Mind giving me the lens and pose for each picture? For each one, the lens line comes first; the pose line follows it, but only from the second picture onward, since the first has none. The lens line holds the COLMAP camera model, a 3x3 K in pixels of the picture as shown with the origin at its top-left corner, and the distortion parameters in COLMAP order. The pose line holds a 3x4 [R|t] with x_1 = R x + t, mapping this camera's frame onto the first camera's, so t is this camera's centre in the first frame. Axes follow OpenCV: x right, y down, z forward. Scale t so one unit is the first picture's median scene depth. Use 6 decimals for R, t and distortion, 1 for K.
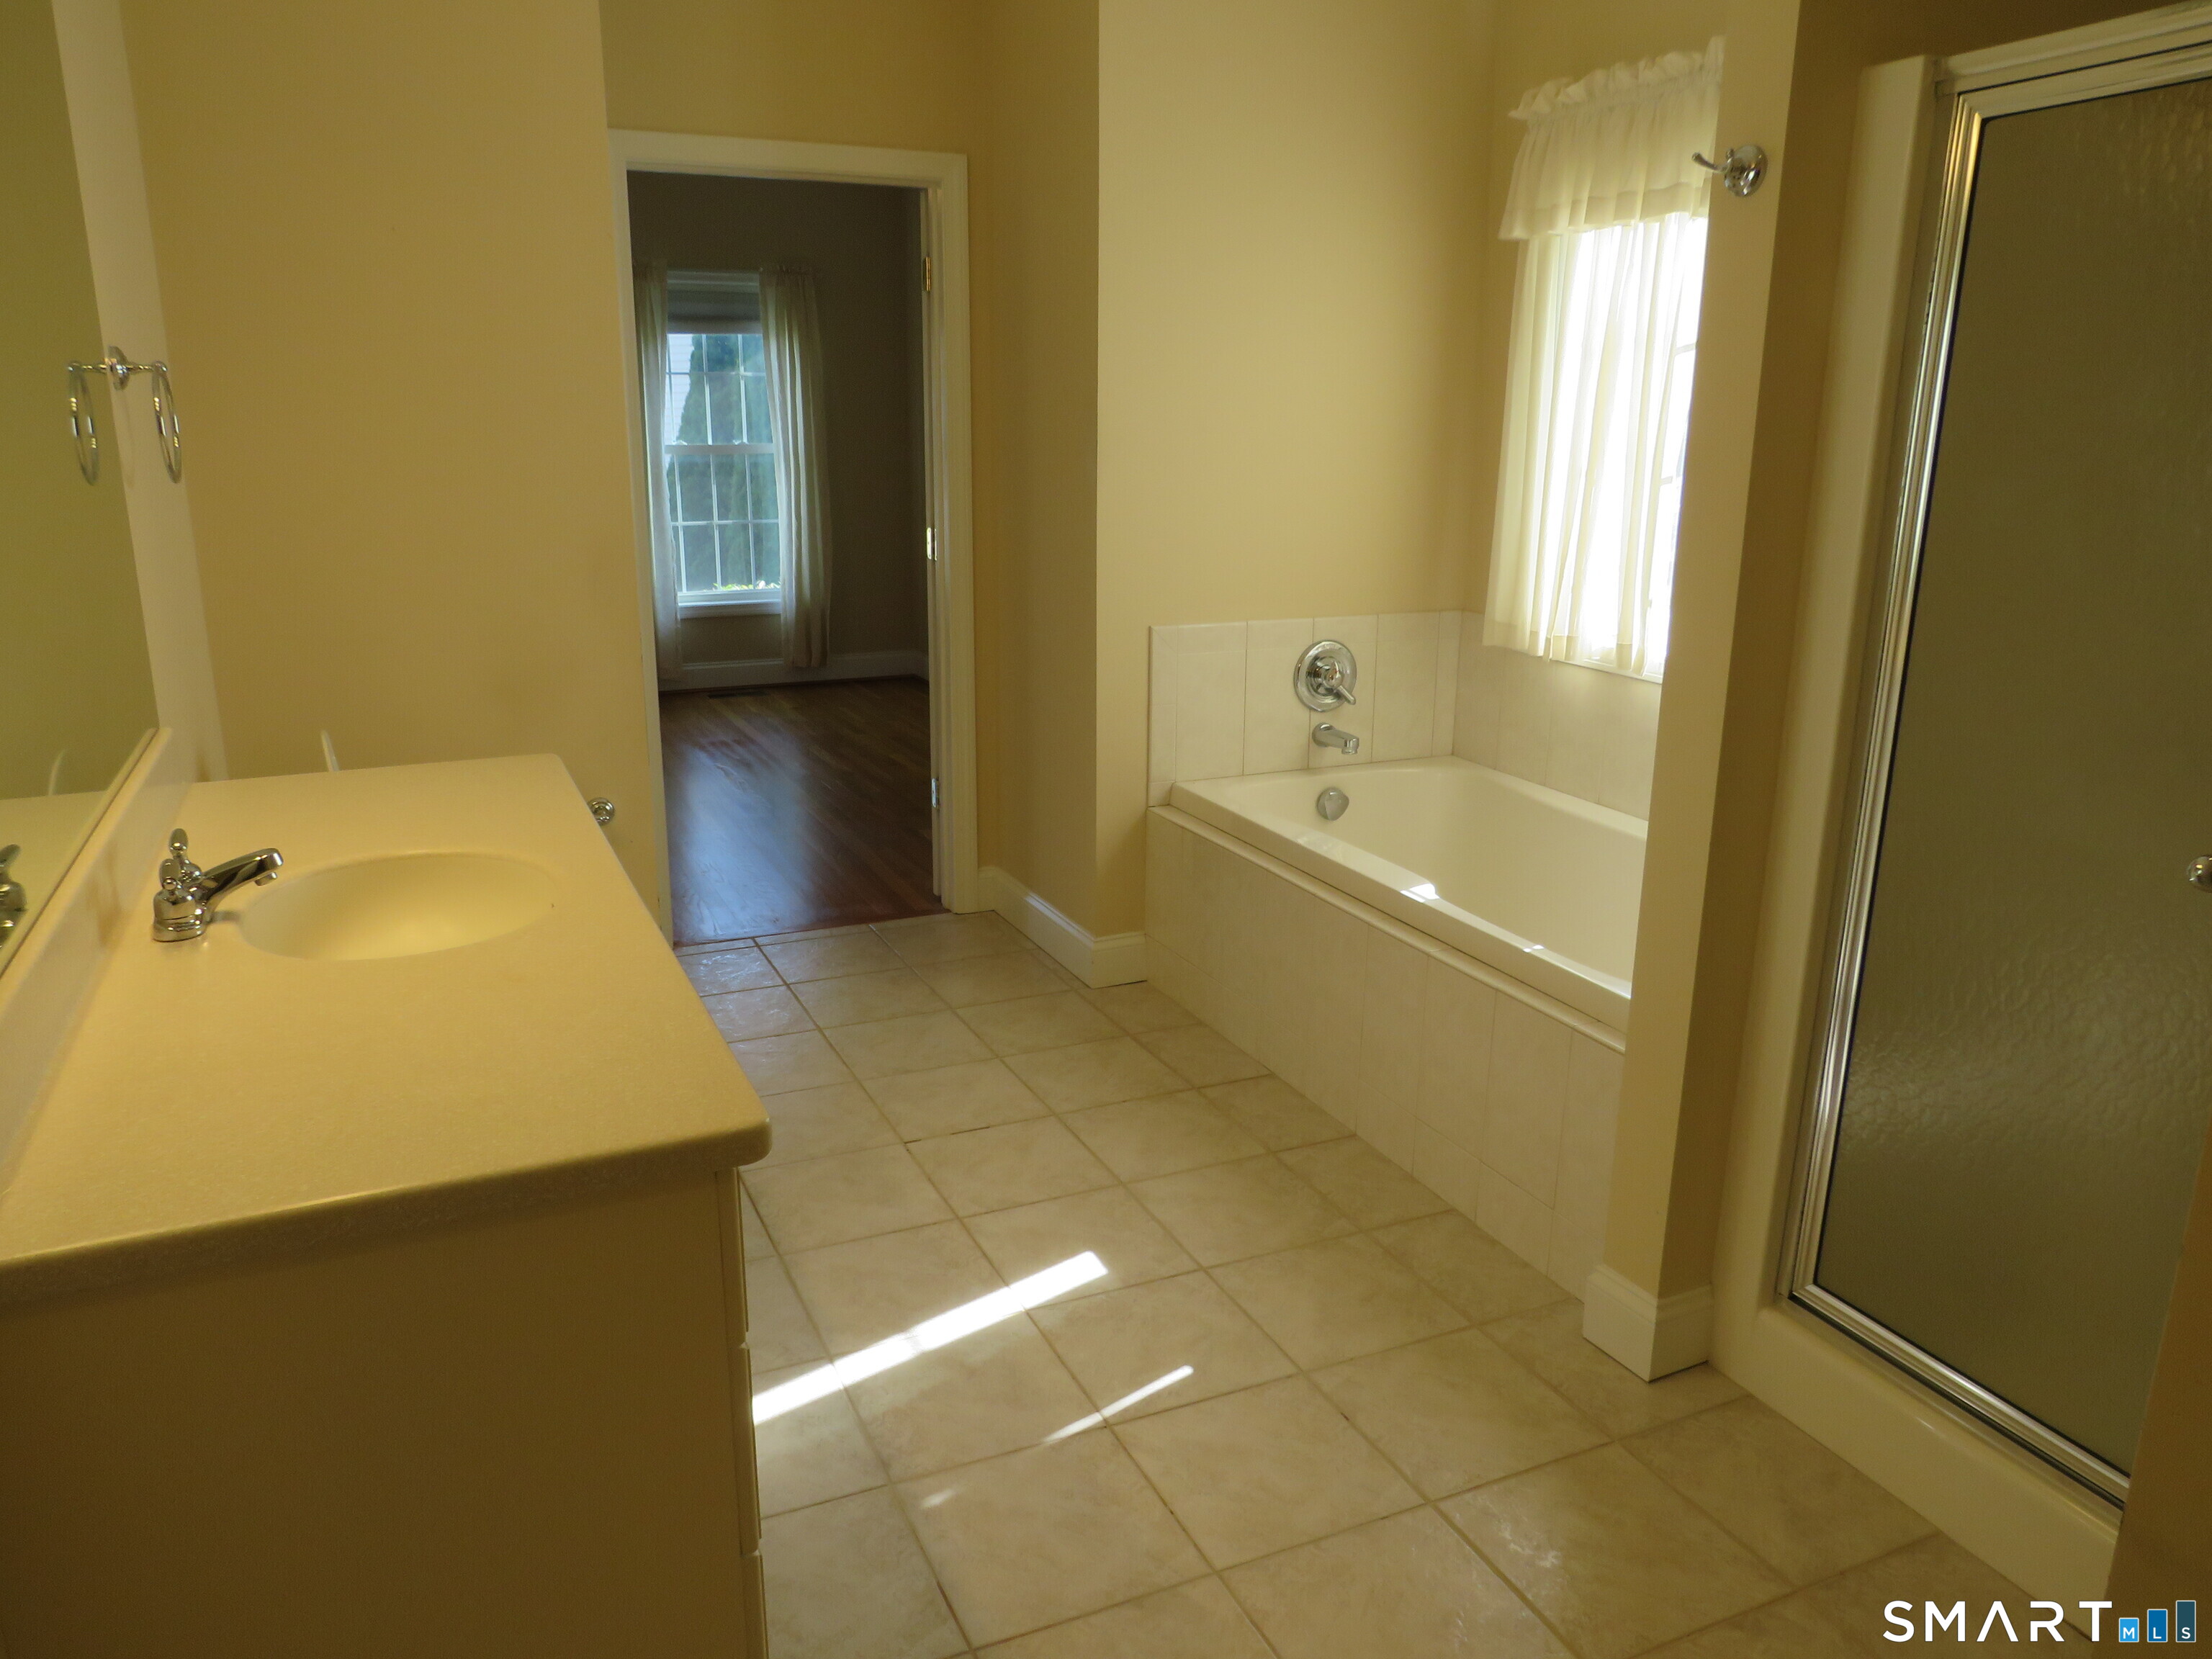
lens RADIAL K [[1549.3, 0, 1109.1], [0, 1549.3, 834.7], [0, 0, 1]] dist [-0.045550, 0.019601]
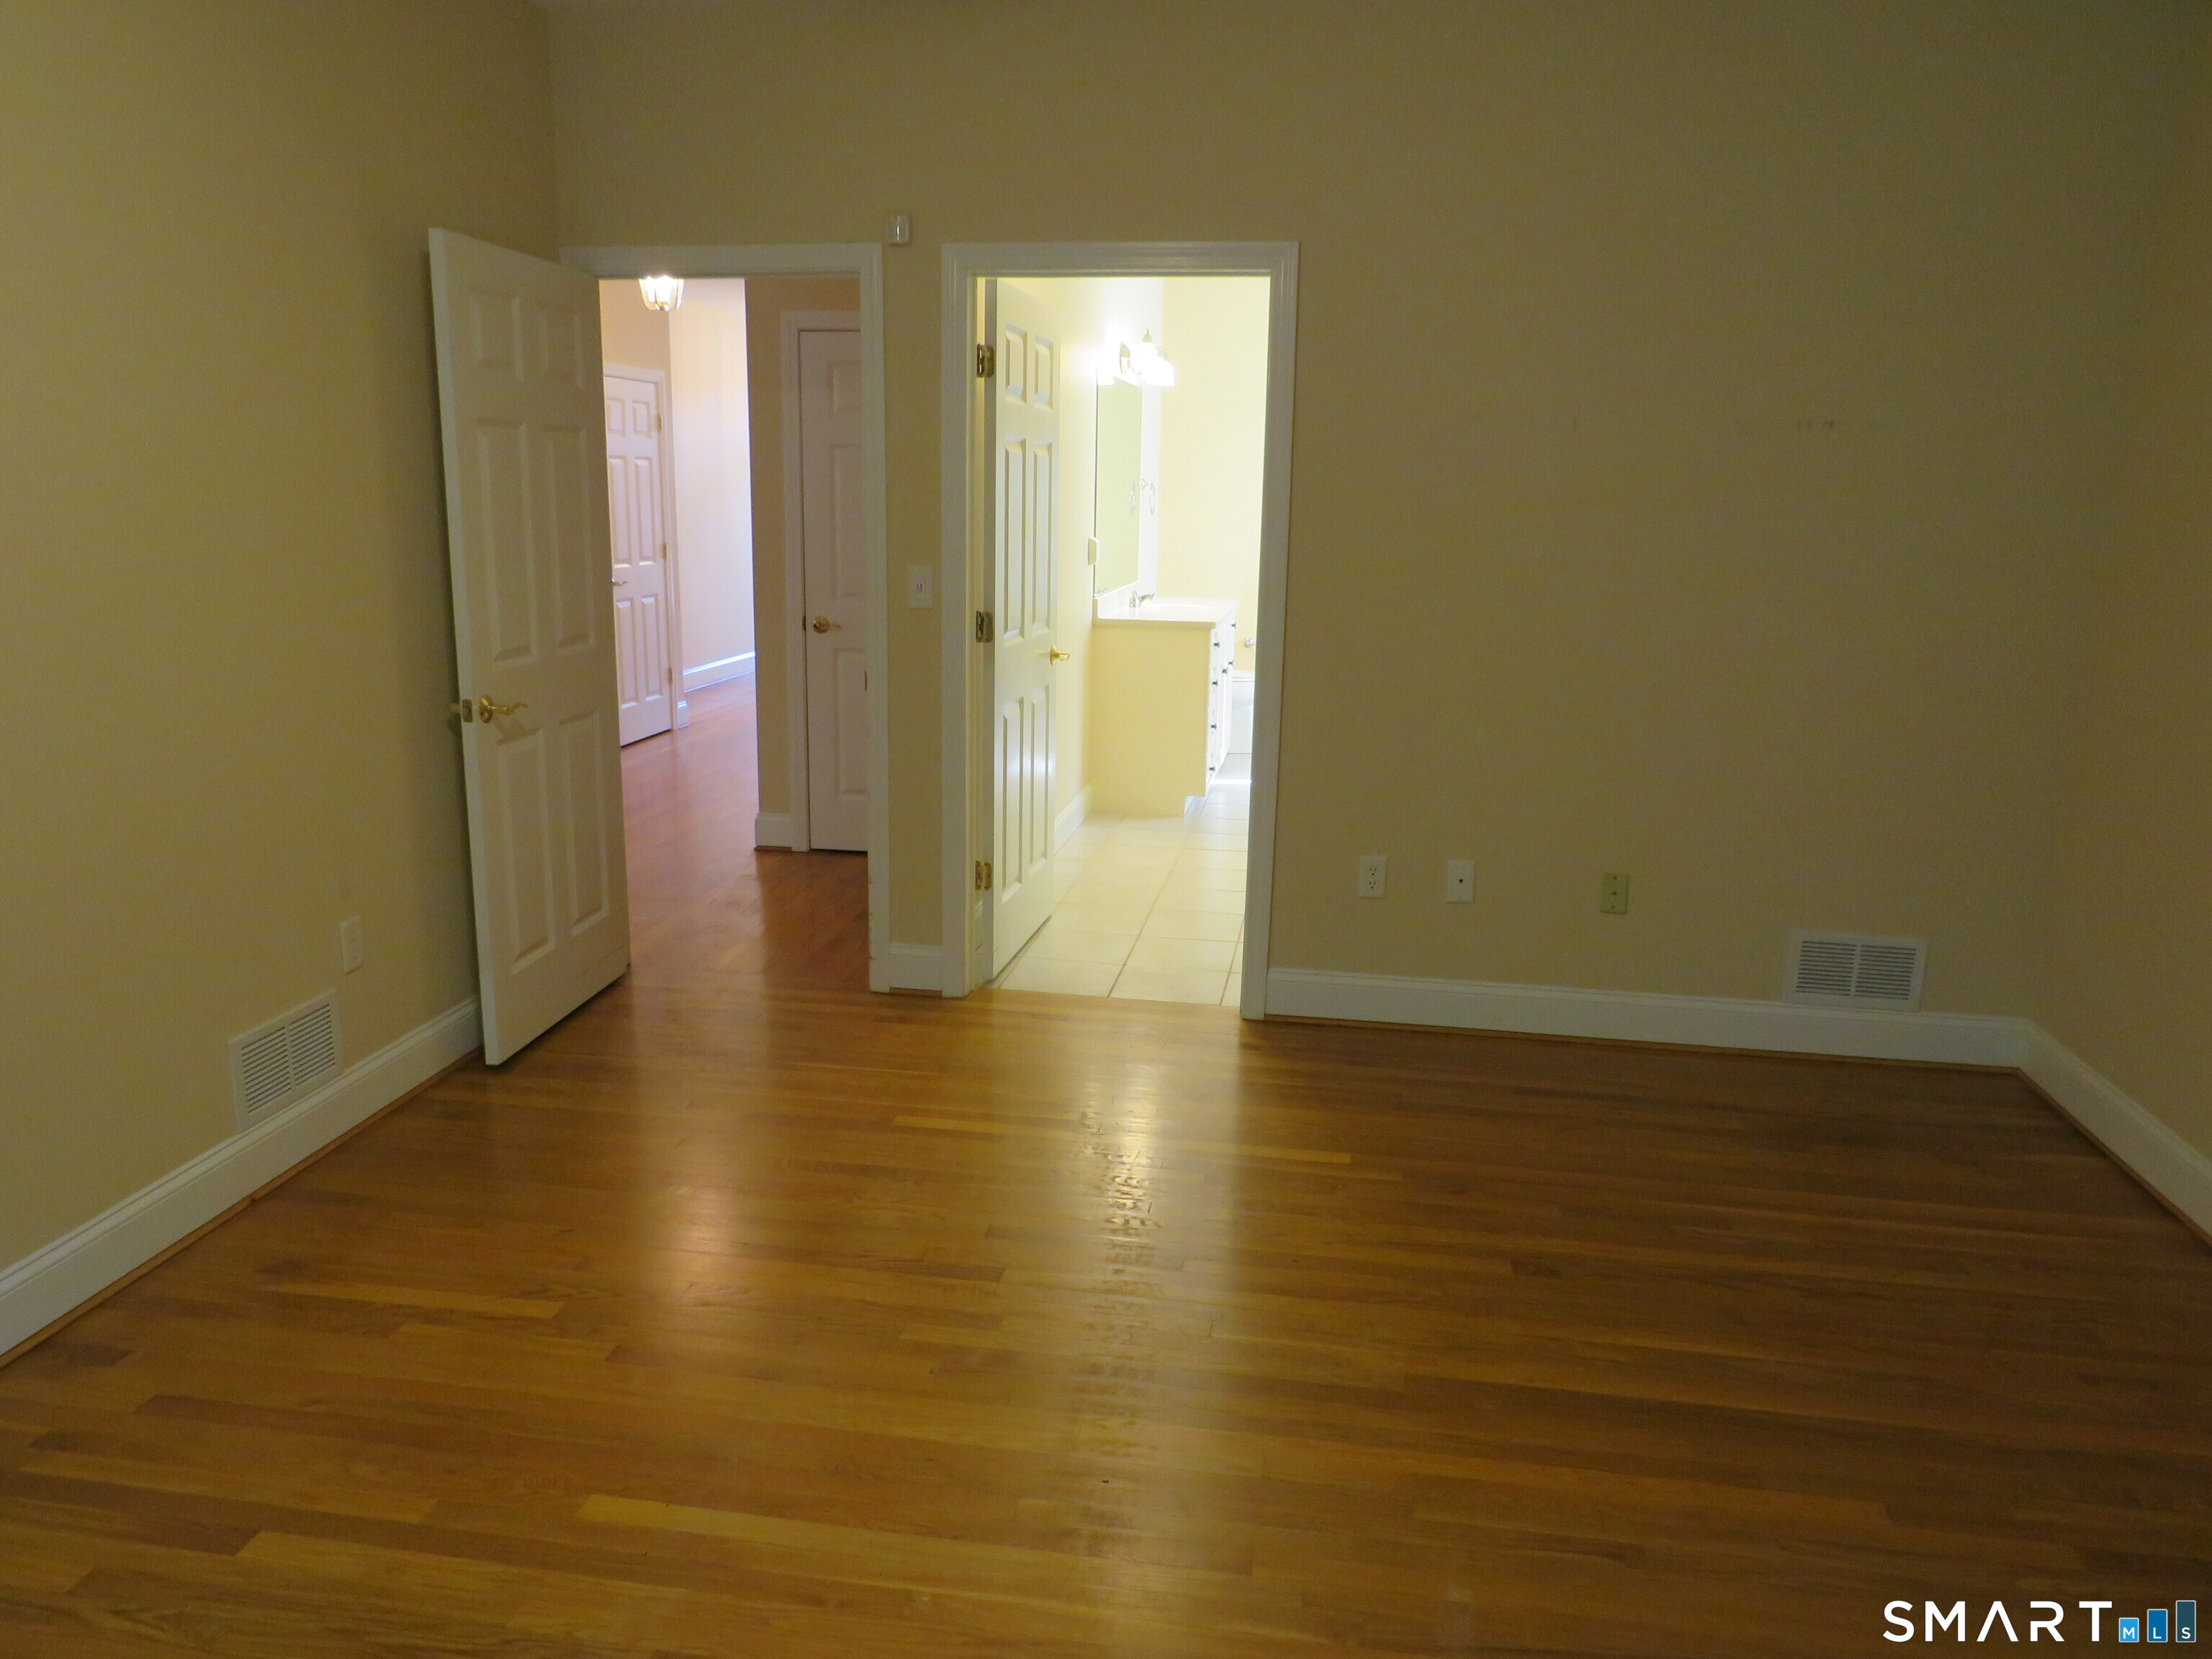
lens RADIAL K [[1549.3, 0, 1107.0], [0, 1549.3, 830.7], [0, 0, 1]] dist [-0.045550, 0.019601]
pose [[0.830470, 0.135230, -0.540400, 2.928841], [-0.159996, 0.987117, 0.001140, 1.104294], [0.533592, 0.085515, 0.841408, -4.406935]]
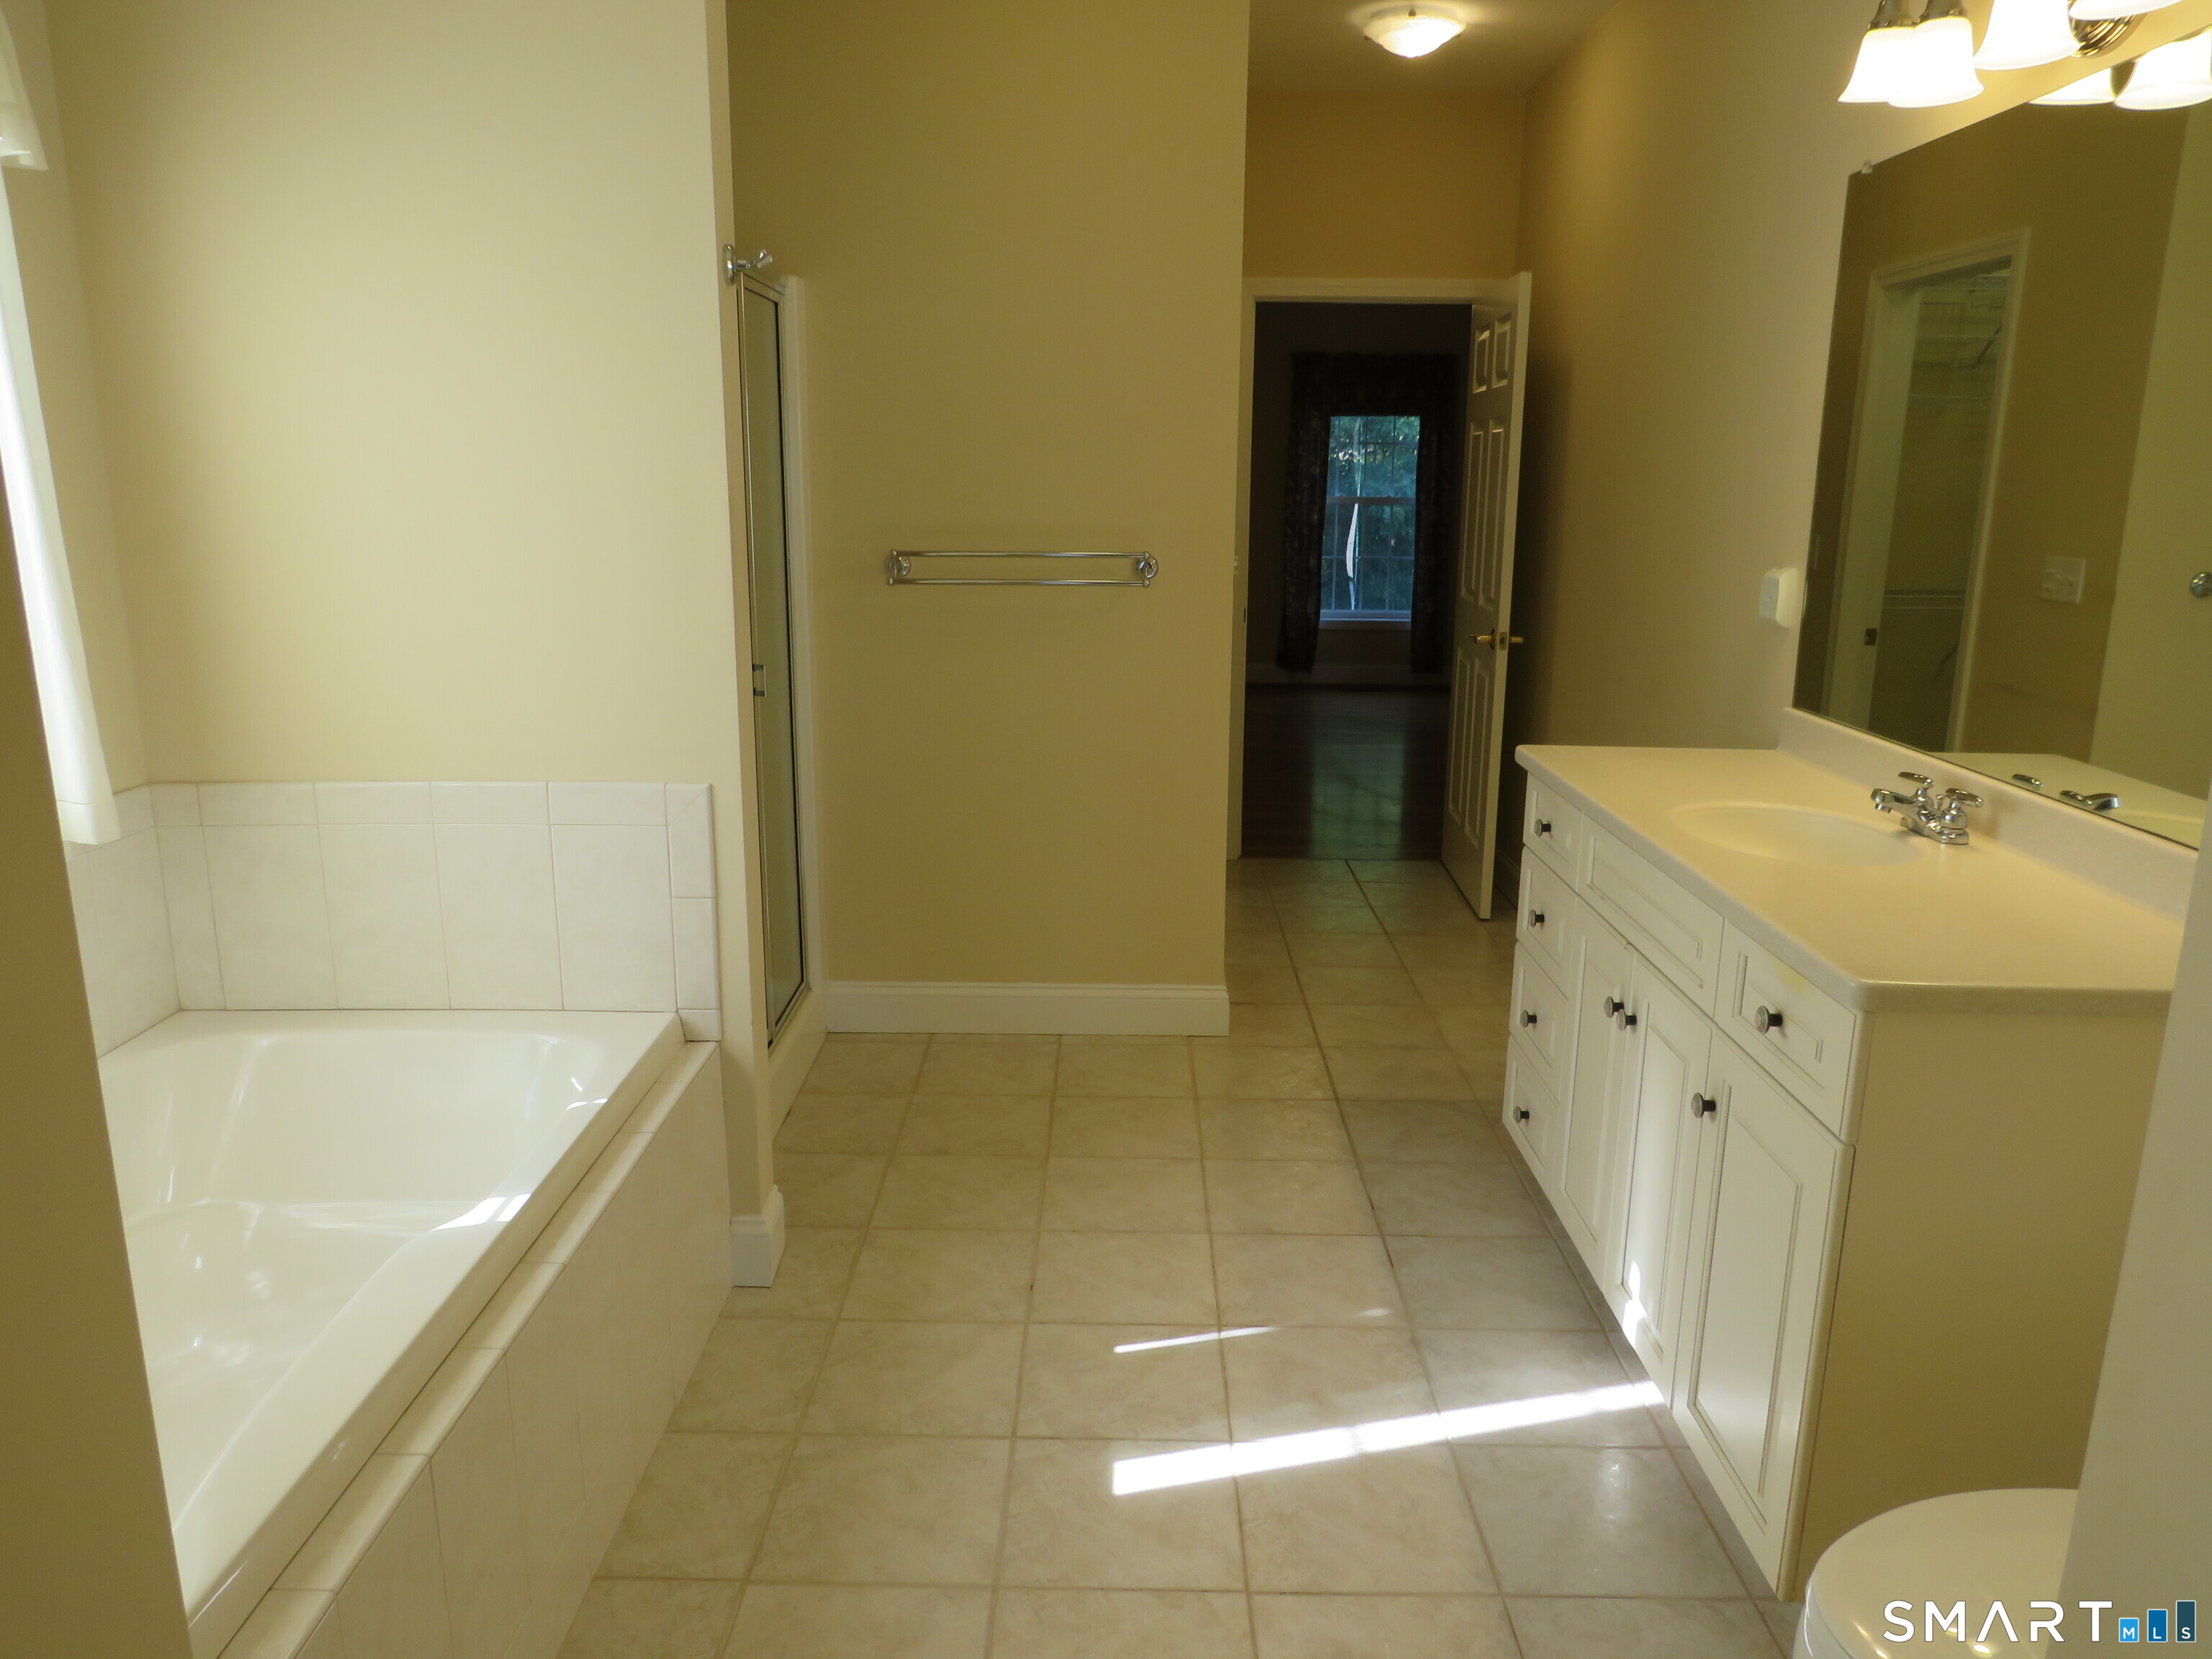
lens RADIAL K [[1549.3, 0, 1108.5], [0, 1549.3, 834.6], [0, 0, 1]] dist [-0.045550, 0.019601]
pose [[-0.902708, -0.117183, 0.413987, -0.314991], [0.096612, 0.882417, 0.460442, -0.425151], [-0.419265, 0.455641, -0.785244, 1.537757]]
